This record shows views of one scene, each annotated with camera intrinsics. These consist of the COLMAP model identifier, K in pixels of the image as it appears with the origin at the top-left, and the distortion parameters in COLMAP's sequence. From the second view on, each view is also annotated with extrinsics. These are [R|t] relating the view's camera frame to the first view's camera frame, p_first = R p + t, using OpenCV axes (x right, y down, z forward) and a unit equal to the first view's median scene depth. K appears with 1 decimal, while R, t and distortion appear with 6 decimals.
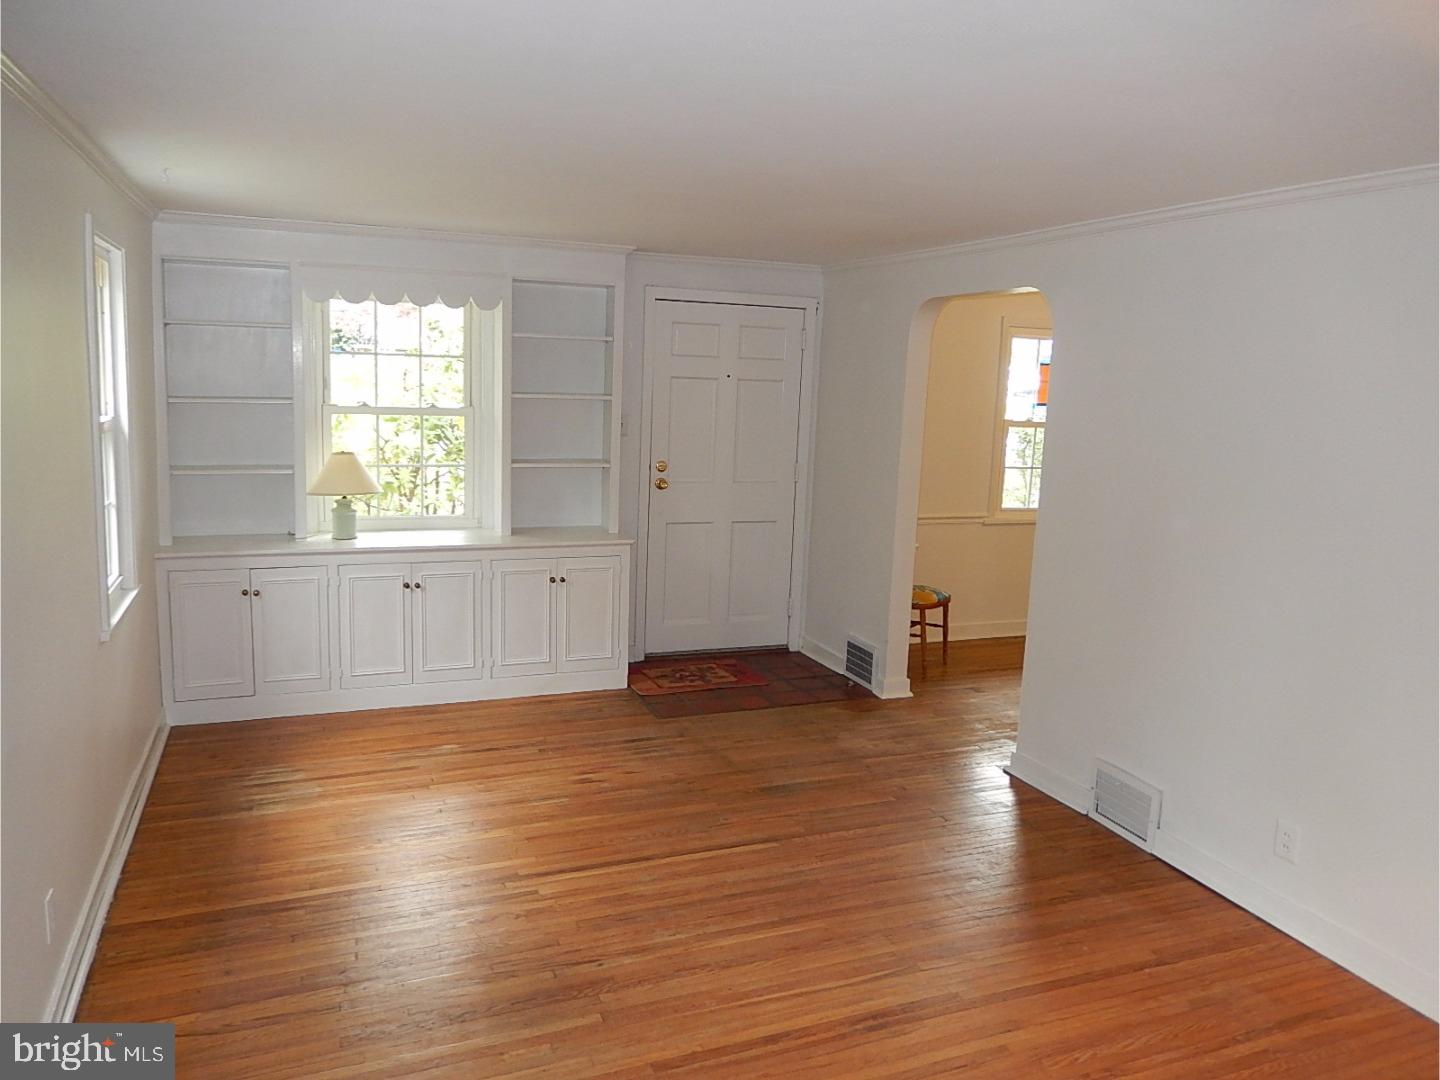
lens RADIAL K [[1062.0, 0, 713.1], [0, 1062.0, 532.8], [0, 0, 1]] dist [-0.002103, -0.001618]
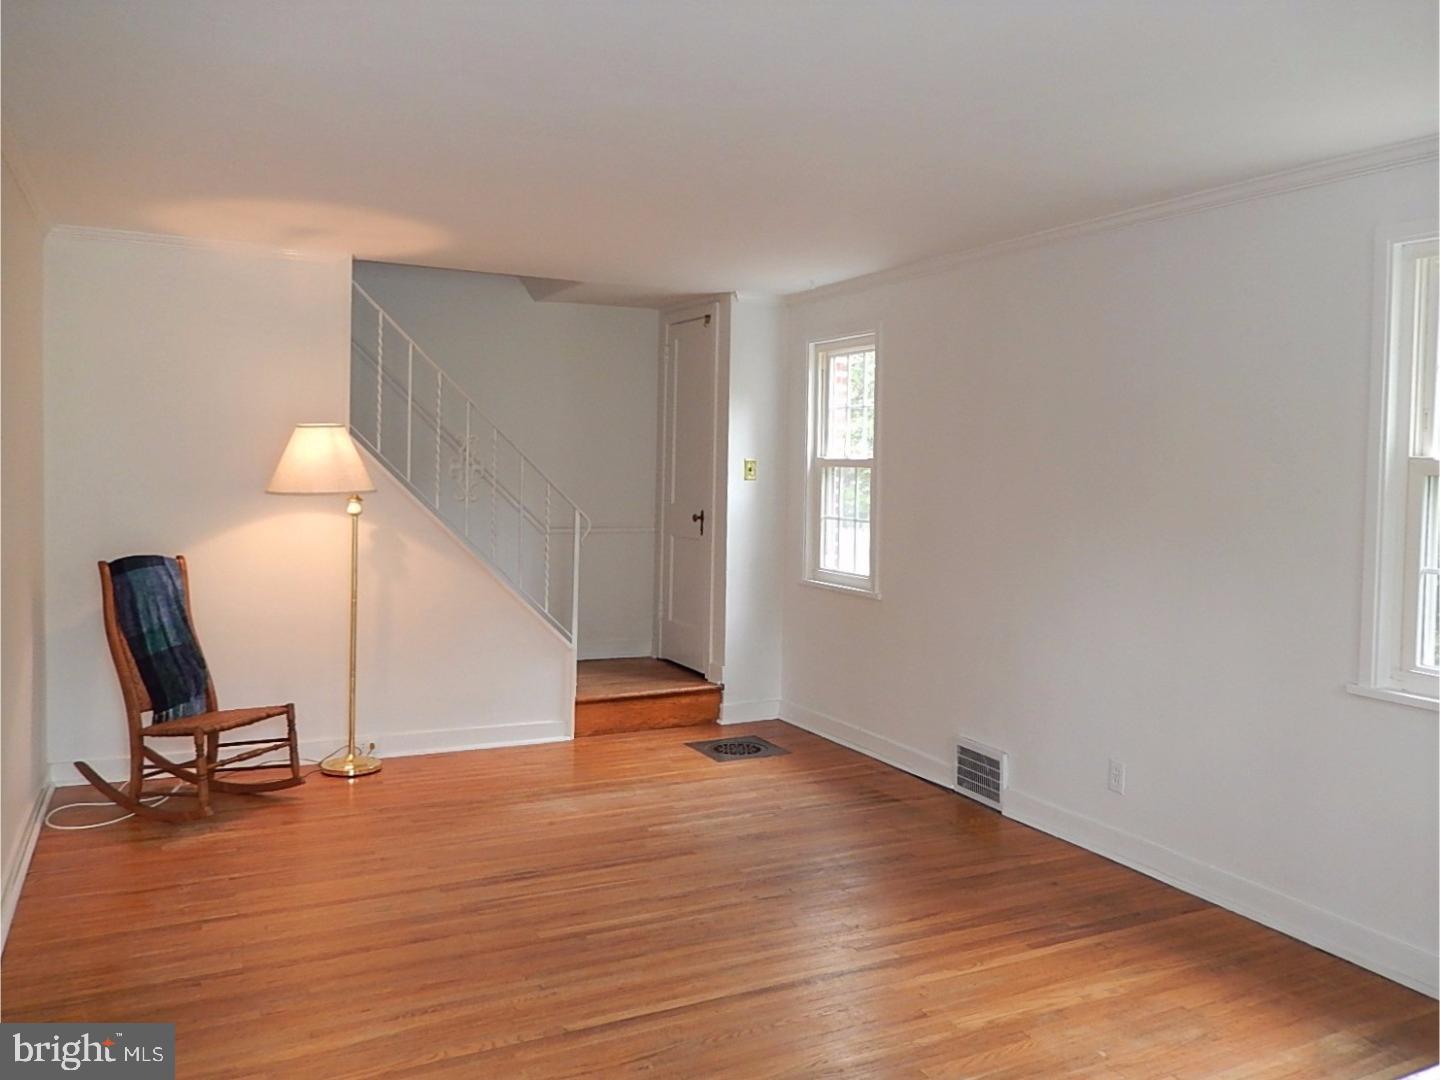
lens RADIAL K [[1062.0, 0, 713.1], [0, 1062.0, 532.8], [0, 0, 1]] dist [-0.002103, -0.001618]
pose [[-0.995532, -0.048226, -0.081186, 0.043287], [-0.064654, 0.974737, 0.213795, -0.185802], [0.068824, 0.218089, -0.973499, 1.821818]]
